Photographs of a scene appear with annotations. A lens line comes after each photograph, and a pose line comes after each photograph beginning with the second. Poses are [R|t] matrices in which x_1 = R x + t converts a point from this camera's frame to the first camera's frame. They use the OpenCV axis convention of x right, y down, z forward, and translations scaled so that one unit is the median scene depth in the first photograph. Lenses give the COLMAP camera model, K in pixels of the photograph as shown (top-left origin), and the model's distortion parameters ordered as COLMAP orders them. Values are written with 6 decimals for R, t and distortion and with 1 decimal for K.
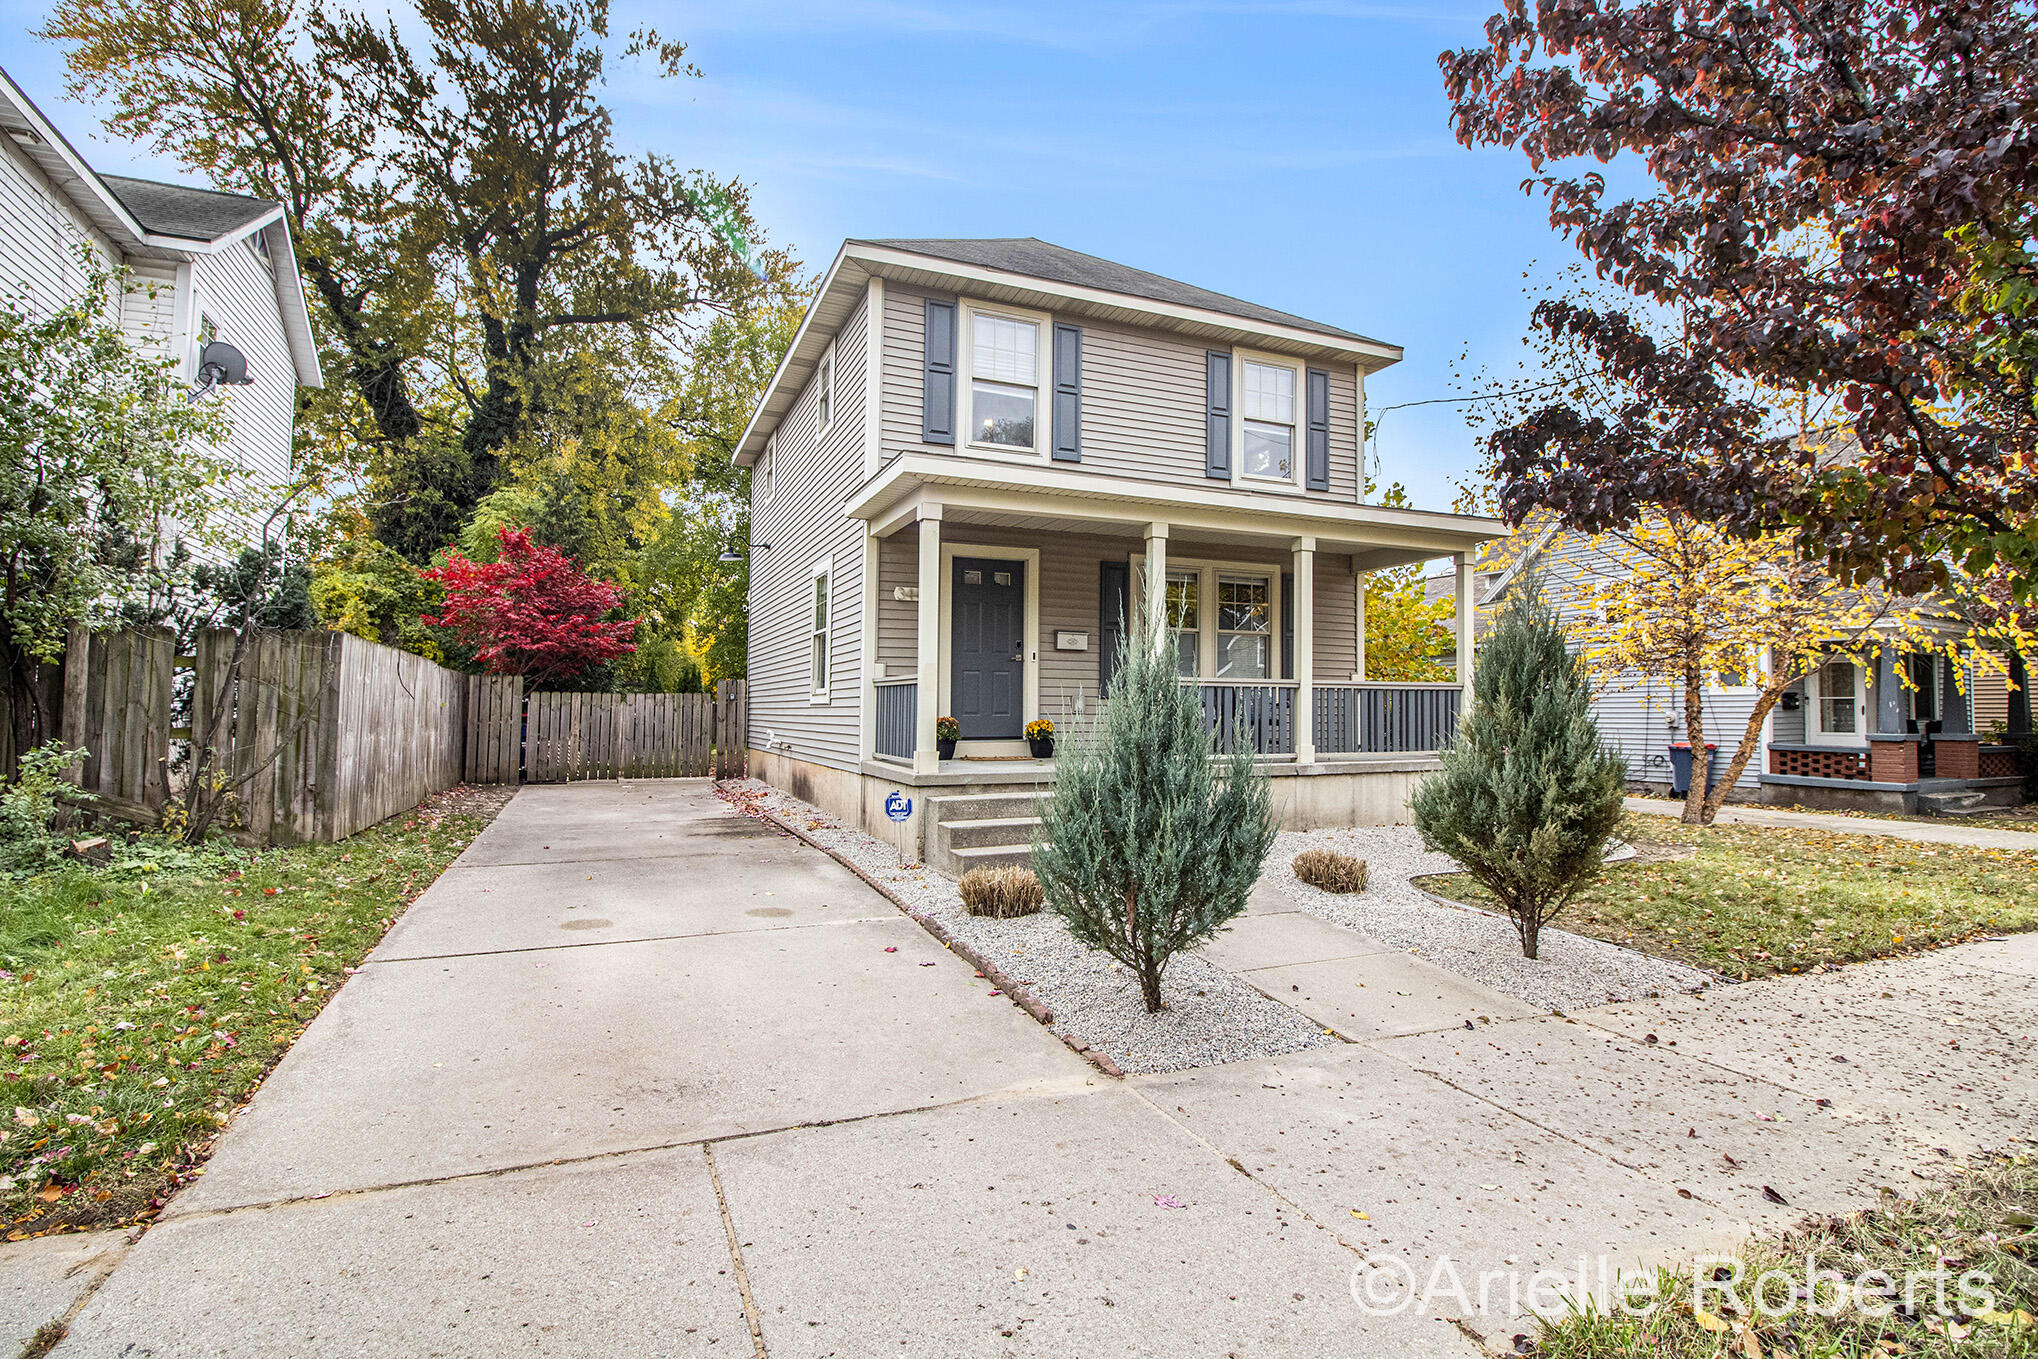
lens RADIAL K [[977.4, 0, 1012.4], [0, 977.4, 675.2], [0, 0, 1]] dist [-0.016648, -0.001276]
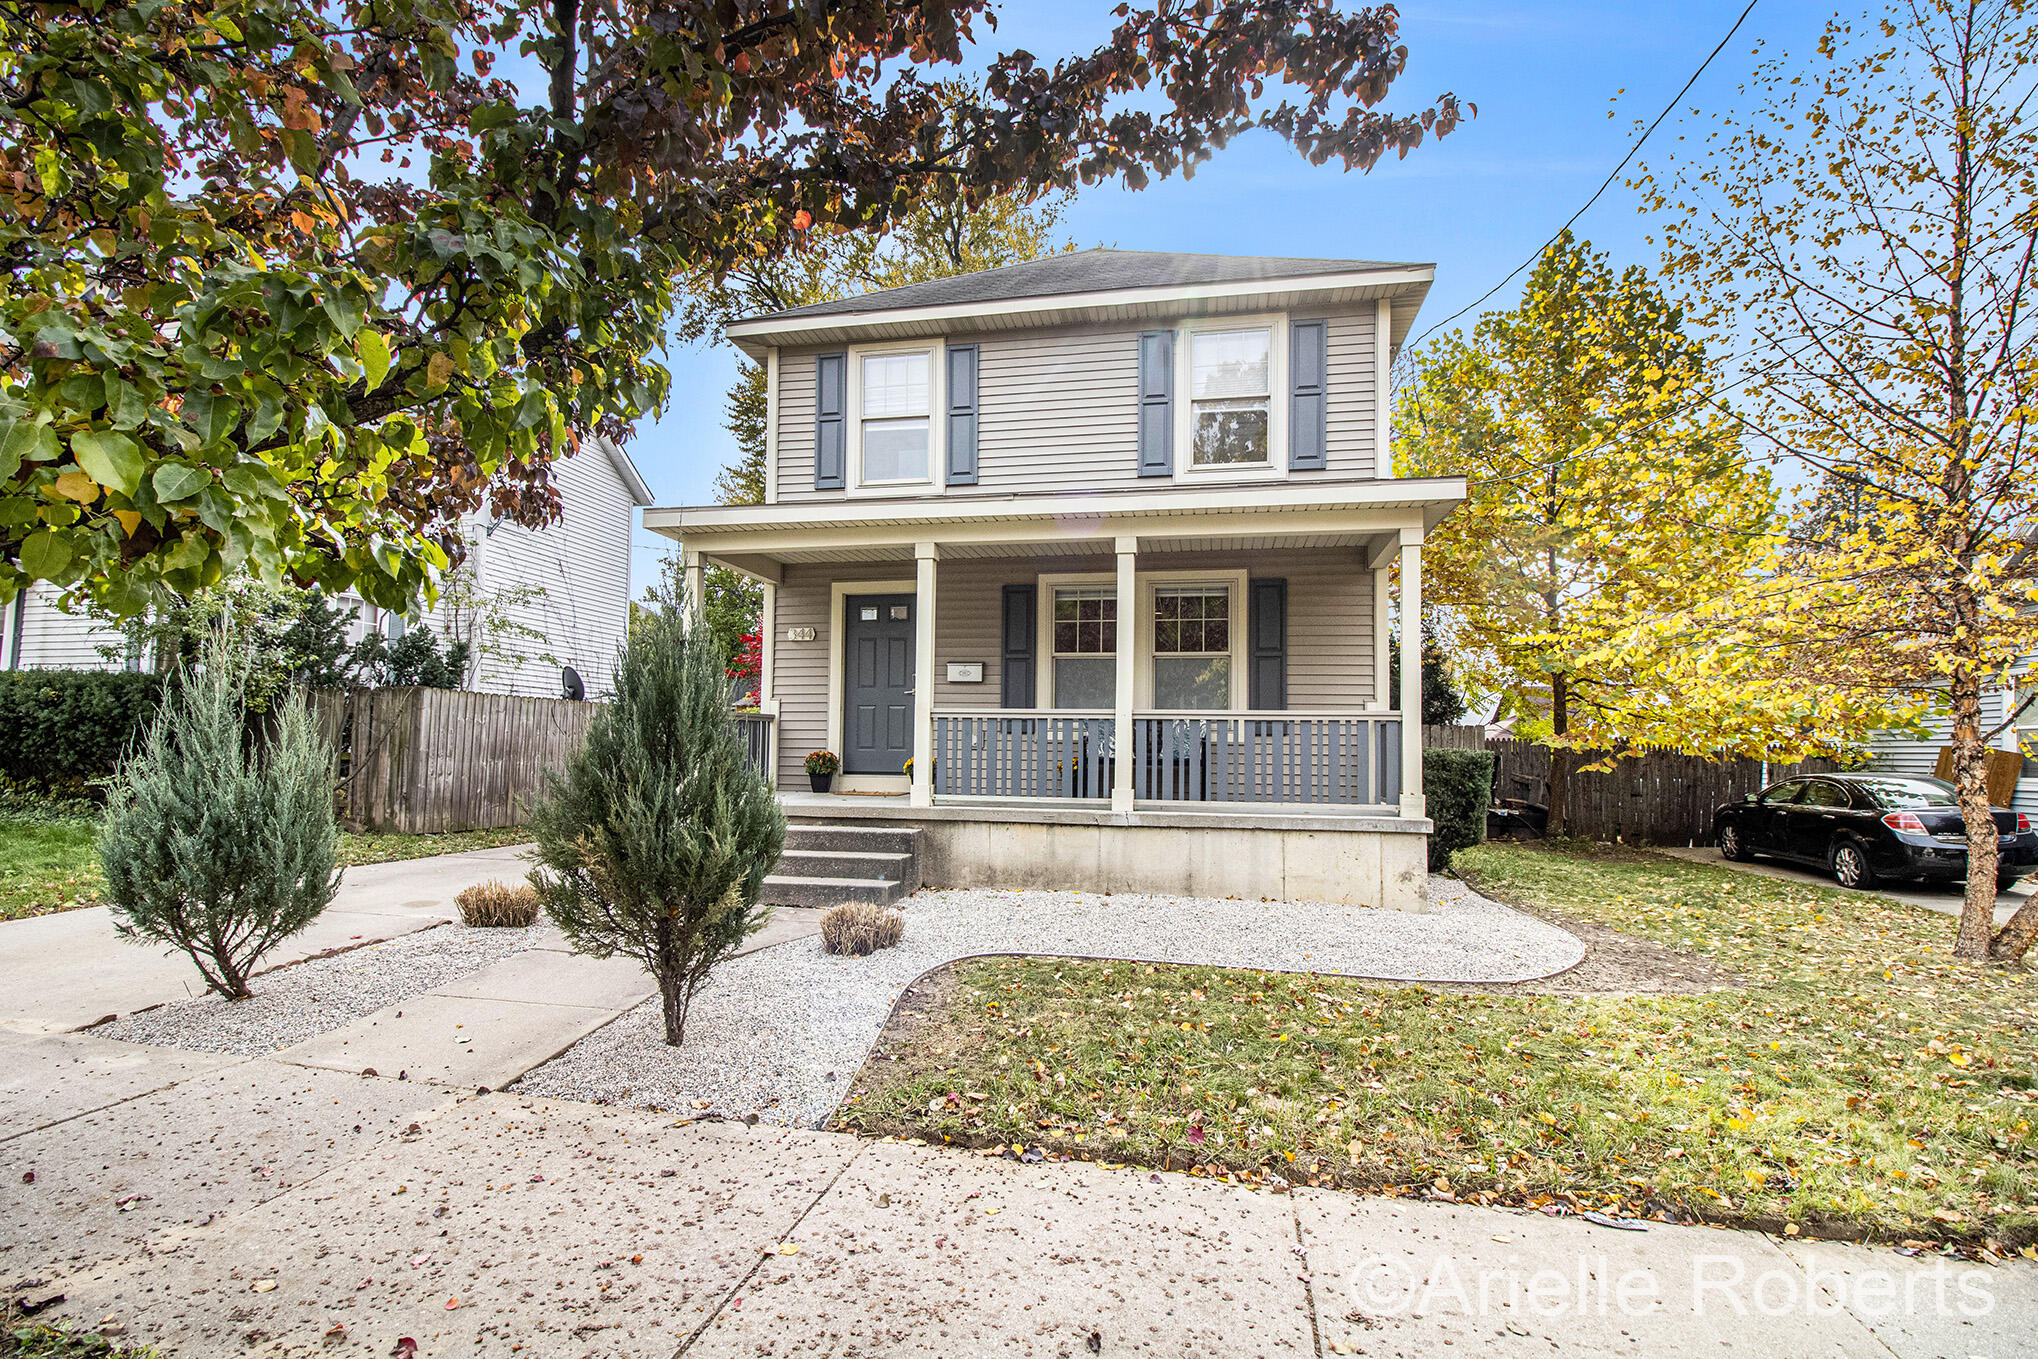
lens RADIAL K [[977.4, 0, 1014.9], [0, 977.4, 682.6], [0, 0, 1]] dist [-0.016648, -0.001276]
pose [[0.820054, -0.033316, -0.571315, 0.640994], [0.008687, 0.998914, -0.045783, 0.018103], [0.572220, 0.032582, 0.819453, 0.253313]]
